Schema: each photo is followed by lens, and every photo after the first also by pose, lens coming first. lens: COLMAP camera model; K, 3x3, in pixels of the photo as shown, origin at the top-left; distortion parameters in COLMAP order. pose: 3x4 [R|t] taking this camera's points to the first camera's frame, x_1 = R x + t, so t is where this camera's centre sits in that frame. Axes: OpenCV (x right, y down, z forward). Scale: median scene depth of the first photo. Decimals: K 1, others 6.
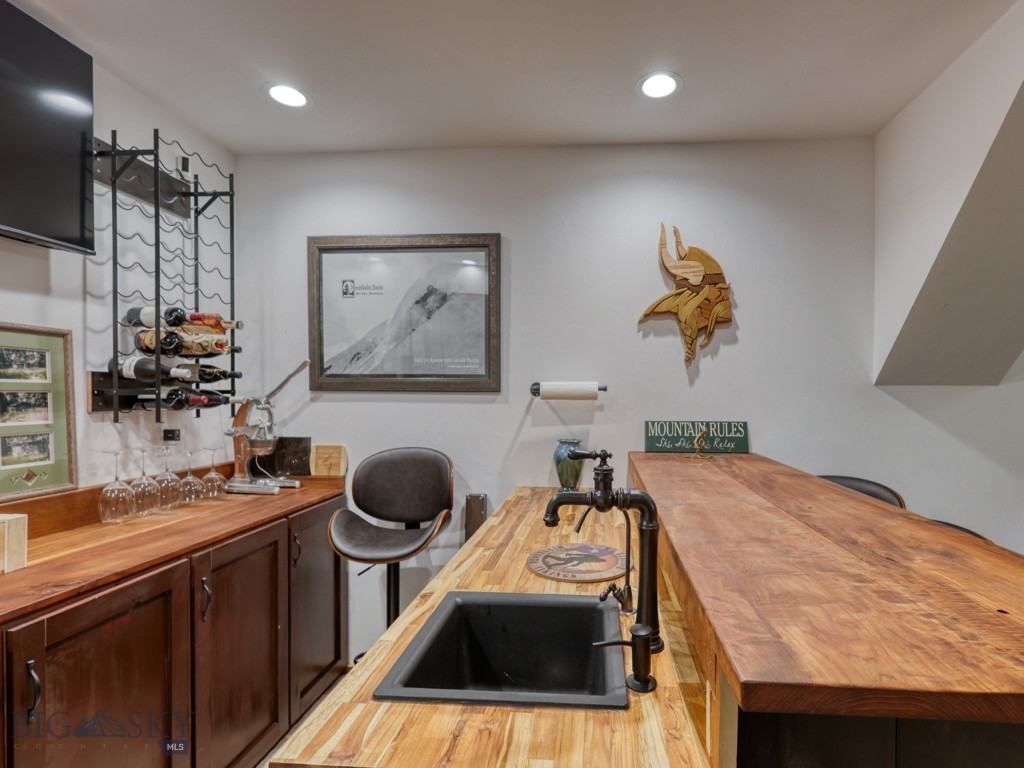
lens RADIAL K [[474.3, 0, 569.2], [0, 474.3, 402.9], [0, 0, 1]] dist [-0.000016, -0.000128]
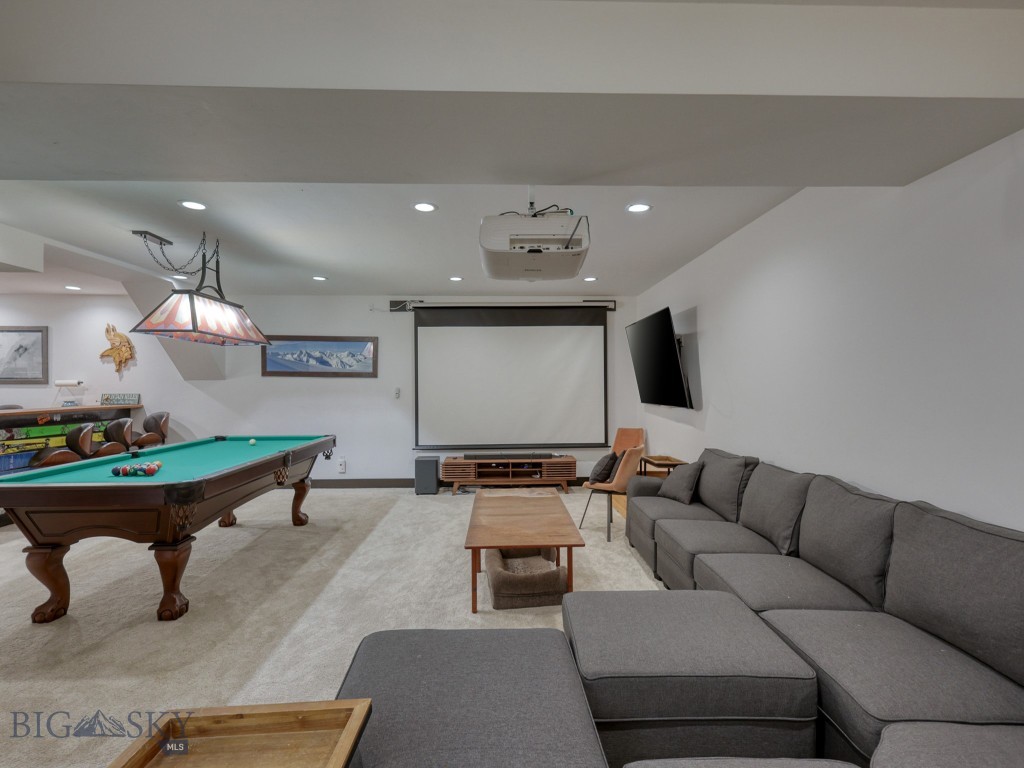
lens RADIAL K [[447.5, 0, 521.4], [0, 447.5, 381.2], [0, 0, 1]] dist [-0.000027, -0.000340]
pose [[0.994529, -0.008336, 0.104126, 2.521293], [0.010794, 0.999676, -0.023067, 0.055042], [-0.103900, 0.024065, 0.994297, -2.017290]]
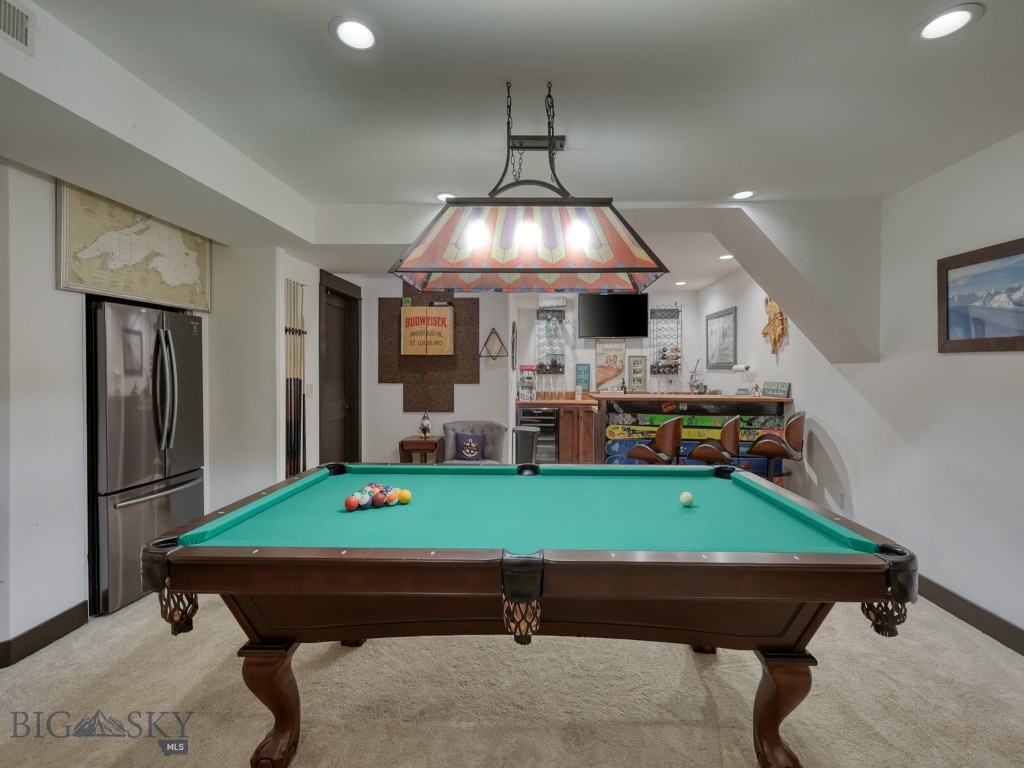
lens RADIAL K [[448.5, 0, 516.5], [0, 448.5, 373.9], [0, 0, 1]] dist [-0.000723, 0.000033]
pose [[0.018810, 0.004467, -0.999813, 2.420340], [-0.023119, 0.999725, 0.004032, 0.021940], [0.999556, 0.023038, 0.018908, -0.217804]]
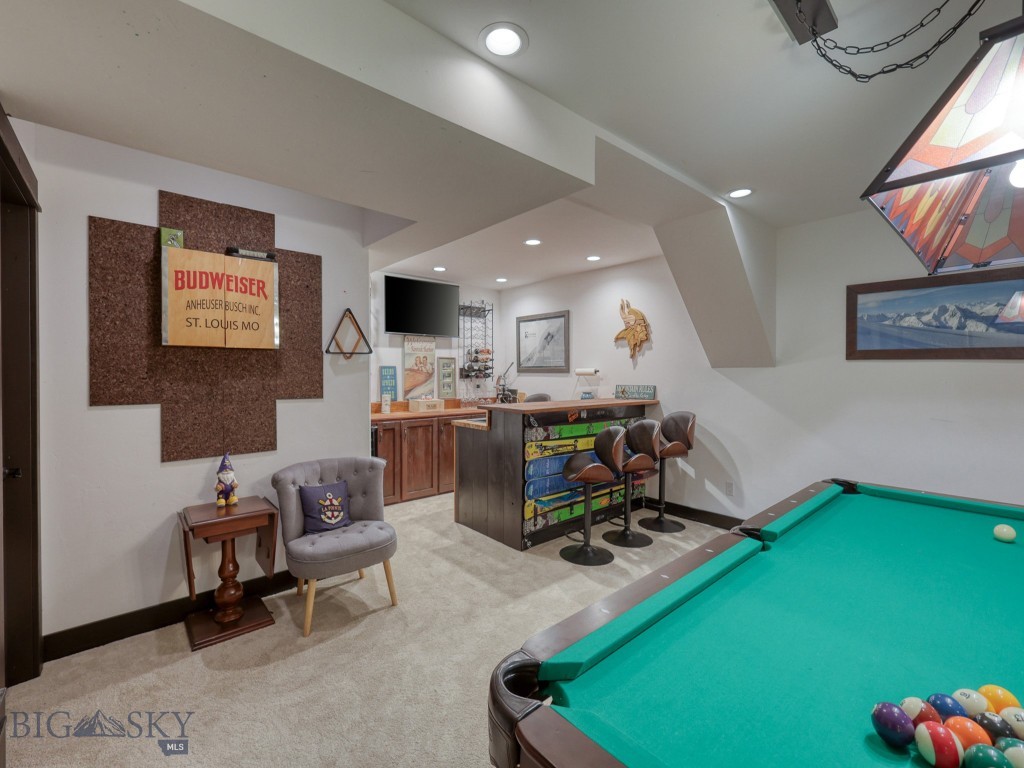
lens RADIAL K [[447.5, 0, 511.8], [0, 447.5, 378.8], [0, 0, 1]] dist [-0.000437, -0.000442]
pose [[0.701828, 0.003703, -0.712337, 1.464025], [-0.010419, 0.999933, -0.005067, 0.027090], [0.712270, 0.010978, 0.701819, -0.963485]]
